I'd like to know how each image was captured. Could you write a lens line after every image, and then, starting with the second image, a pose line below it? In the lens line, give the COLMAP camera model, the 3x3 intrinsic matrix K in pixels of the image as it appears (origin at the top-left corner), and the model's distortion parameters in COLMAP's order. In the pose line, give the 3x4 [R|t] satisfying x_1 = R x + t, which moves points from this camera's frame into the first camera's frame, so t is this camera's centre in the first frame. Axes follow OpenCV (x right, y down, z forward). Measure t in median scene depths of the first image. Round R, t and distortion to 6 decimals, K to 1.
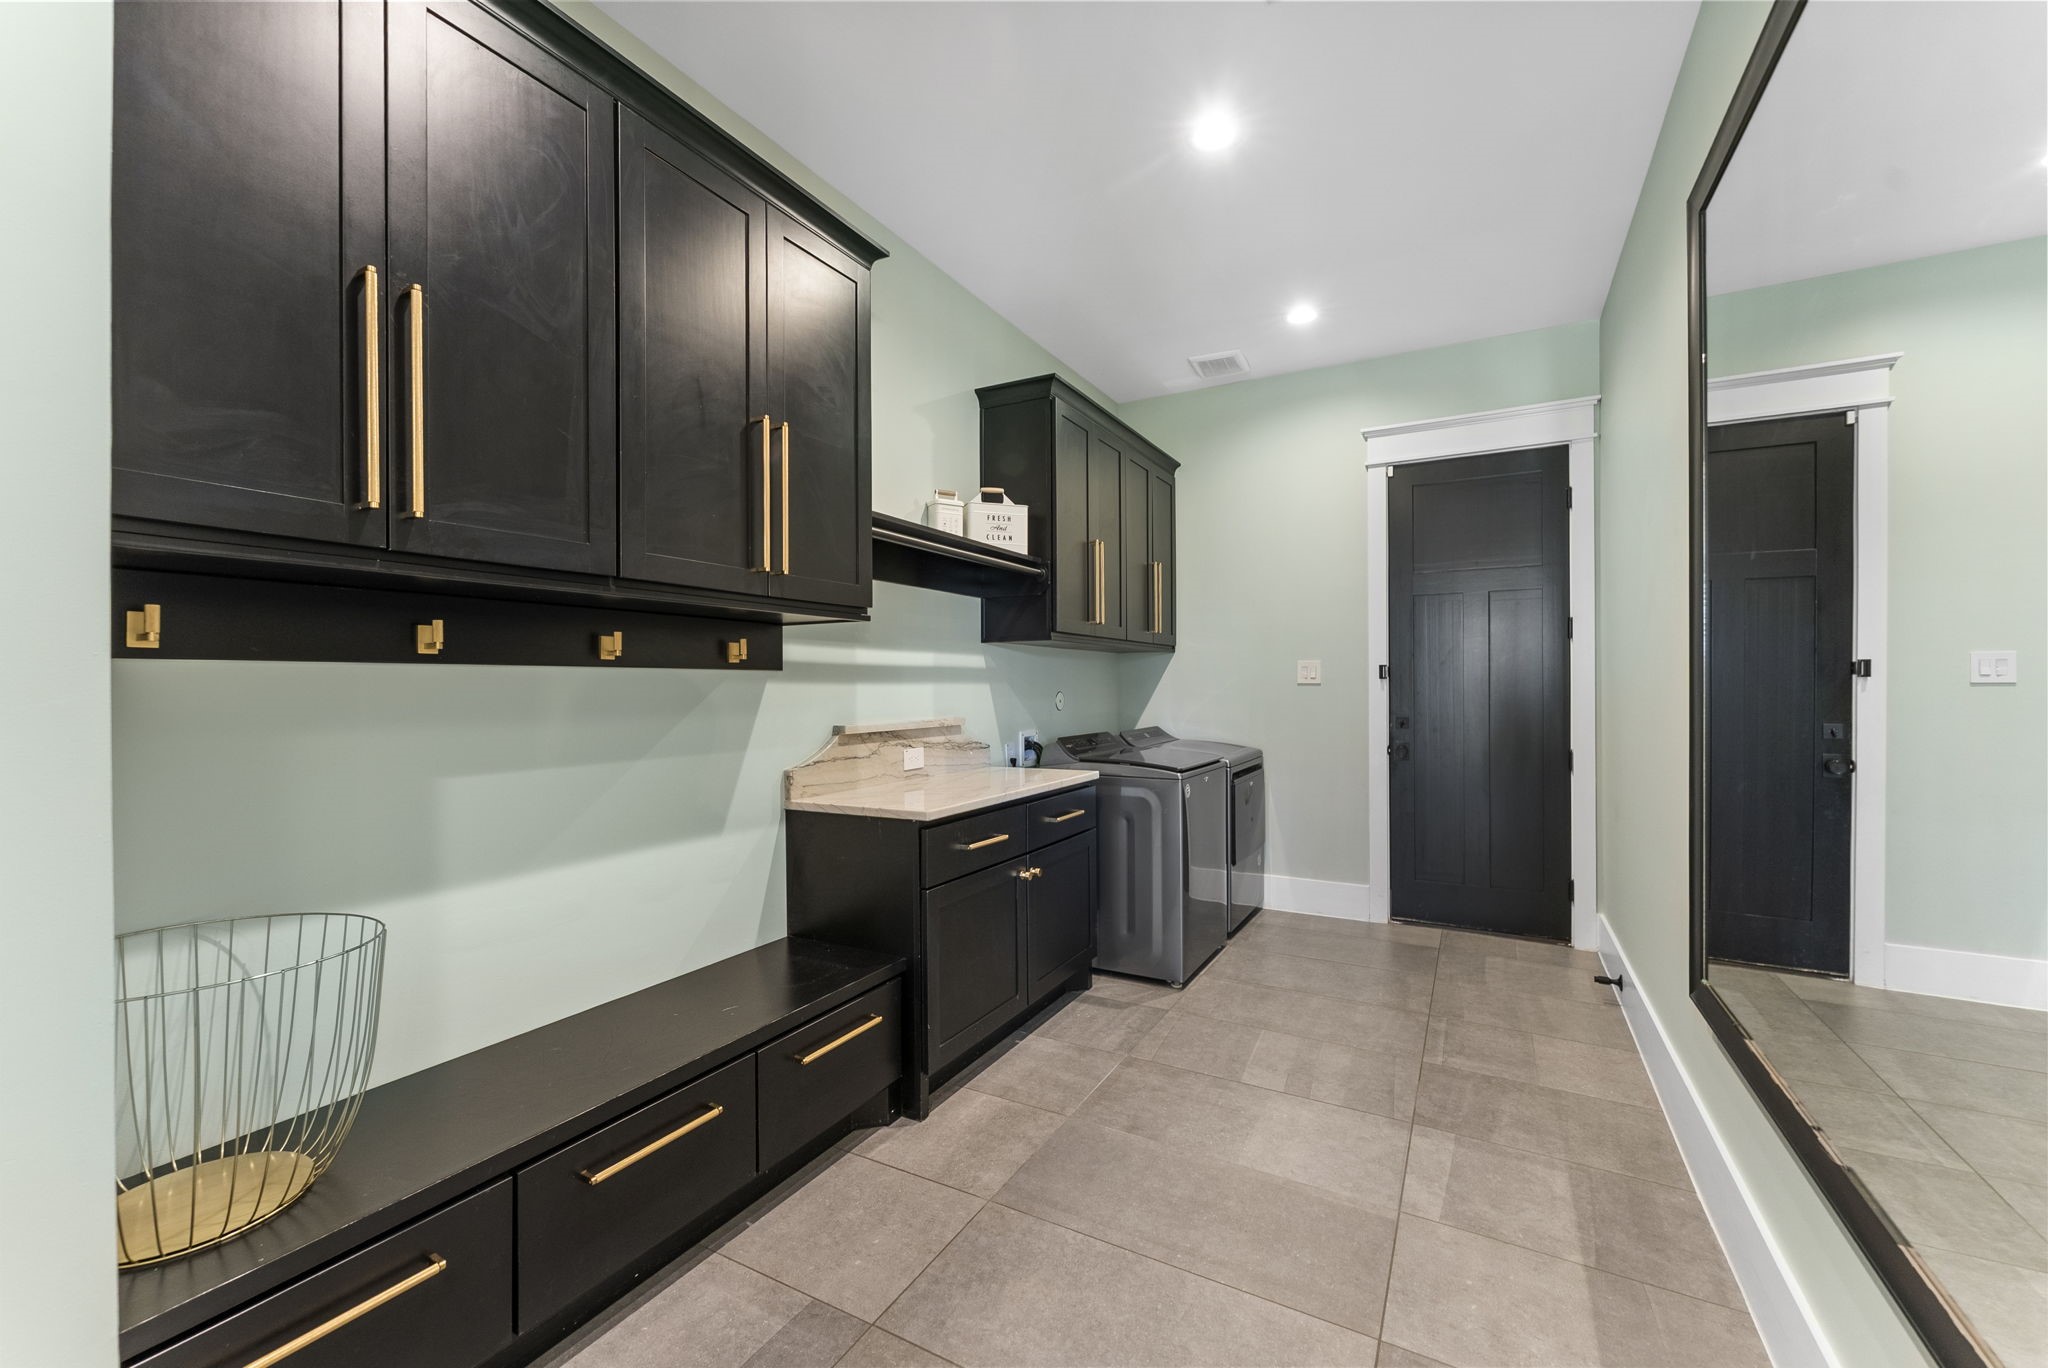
lens RADIAL K [[837.7, 0, 1024.0], [0, 837.7, 684.0], [0, 0, 1]] dist [-0.002174, -0.000611]
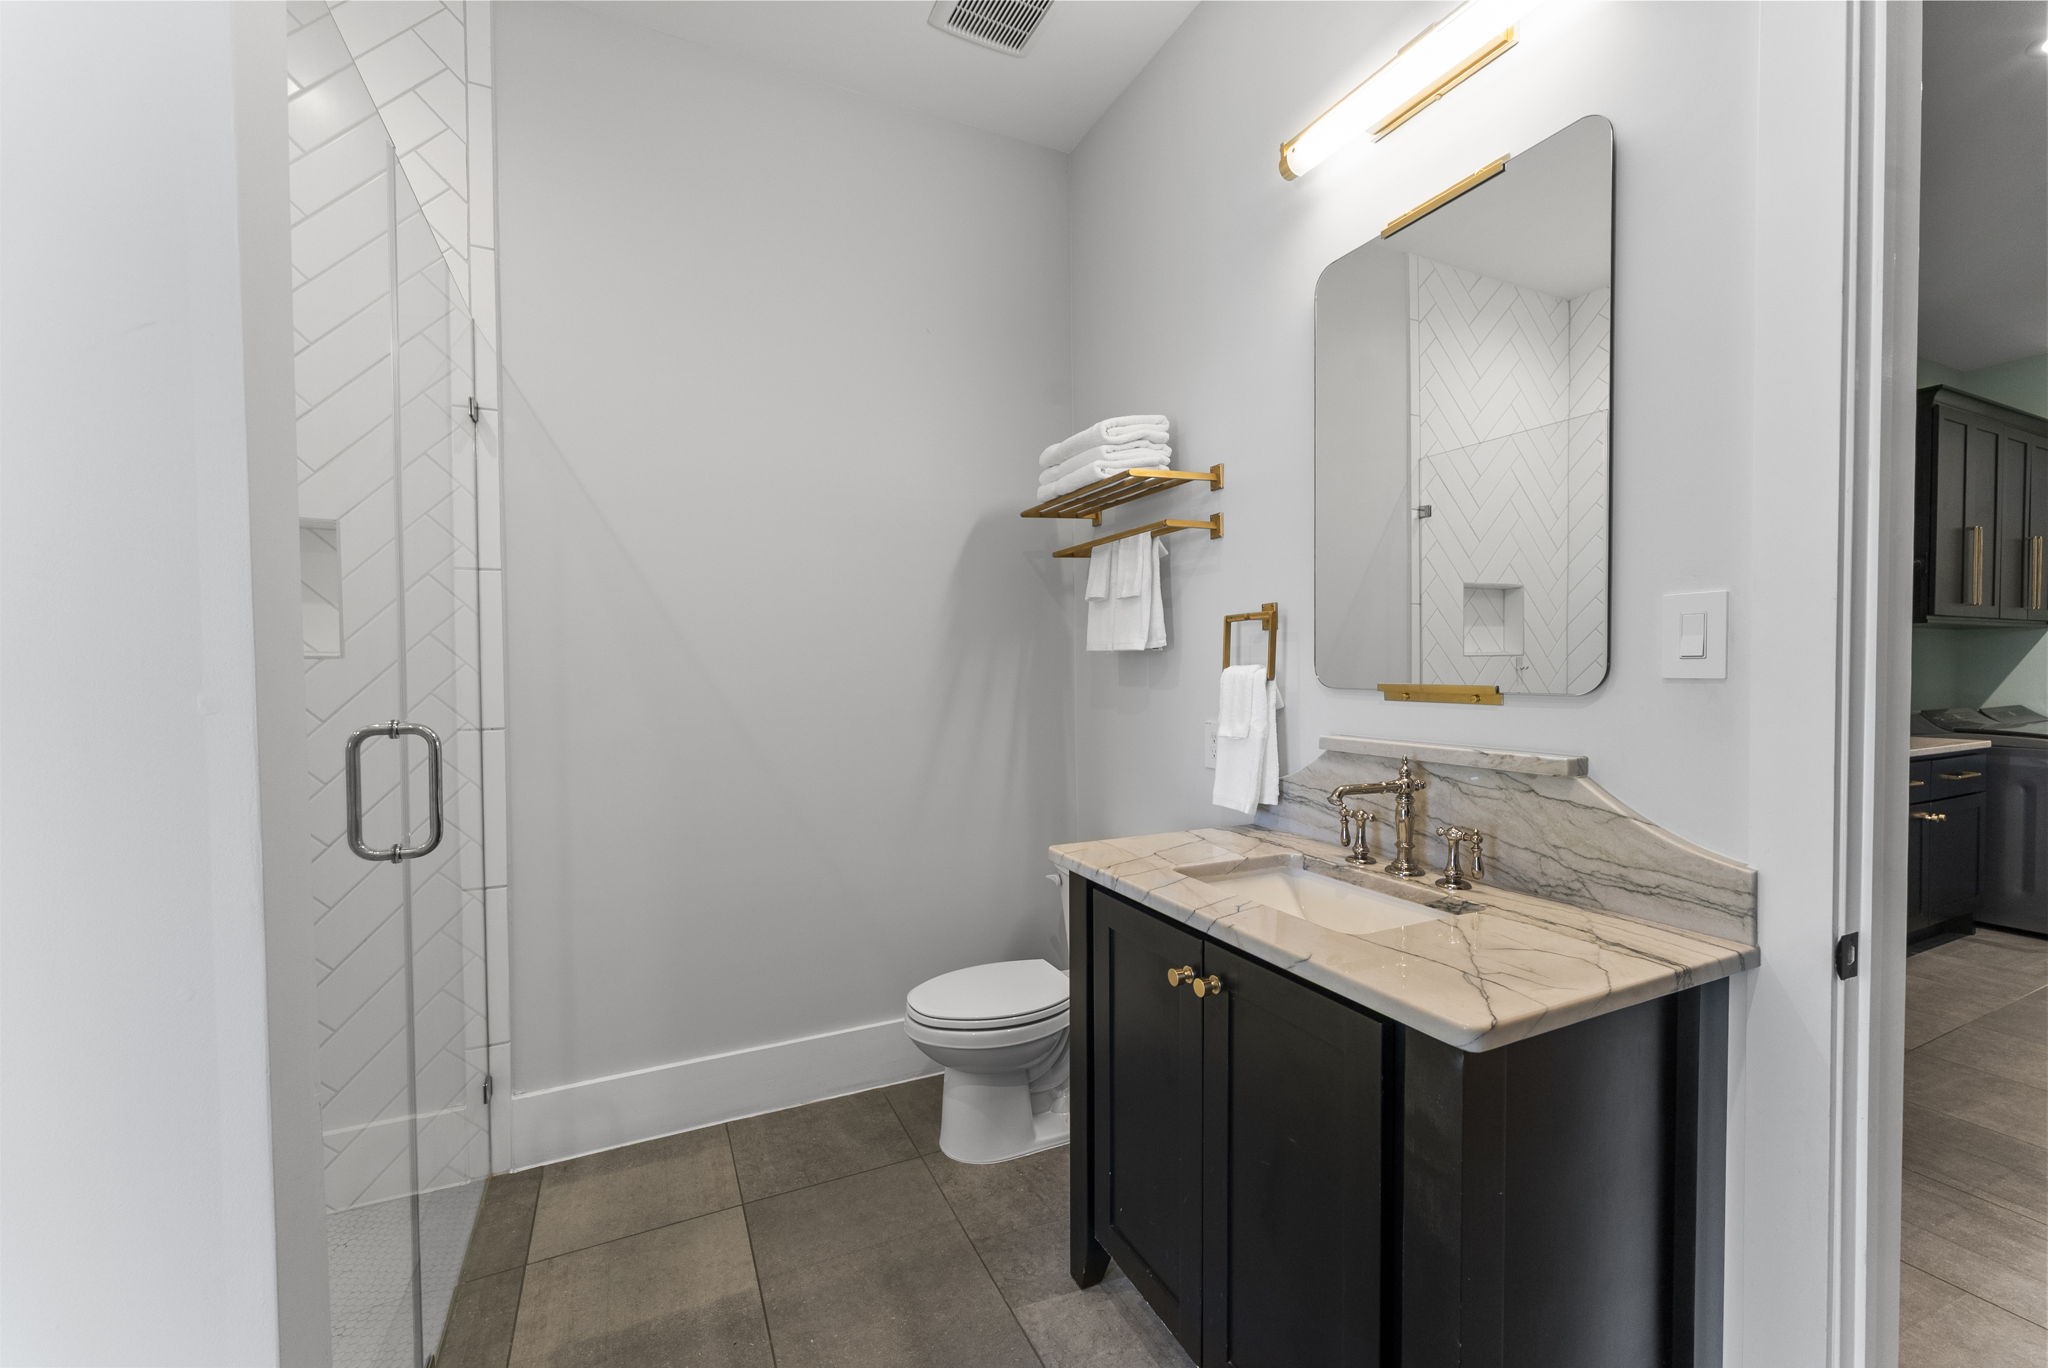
lens RADIAL K [[837.7, 0, 1024.0], [0, 837.7, 684.0], [0, 0, 1]] dist [-0.002174, -0.000611]
pose [[0.816546, 0.017293, -0.577022, -0.309437], [0.000452, 0.999532, 0.030595, -0.005426], [0.577281, -0.025243, 0.816155, -0.614891]]
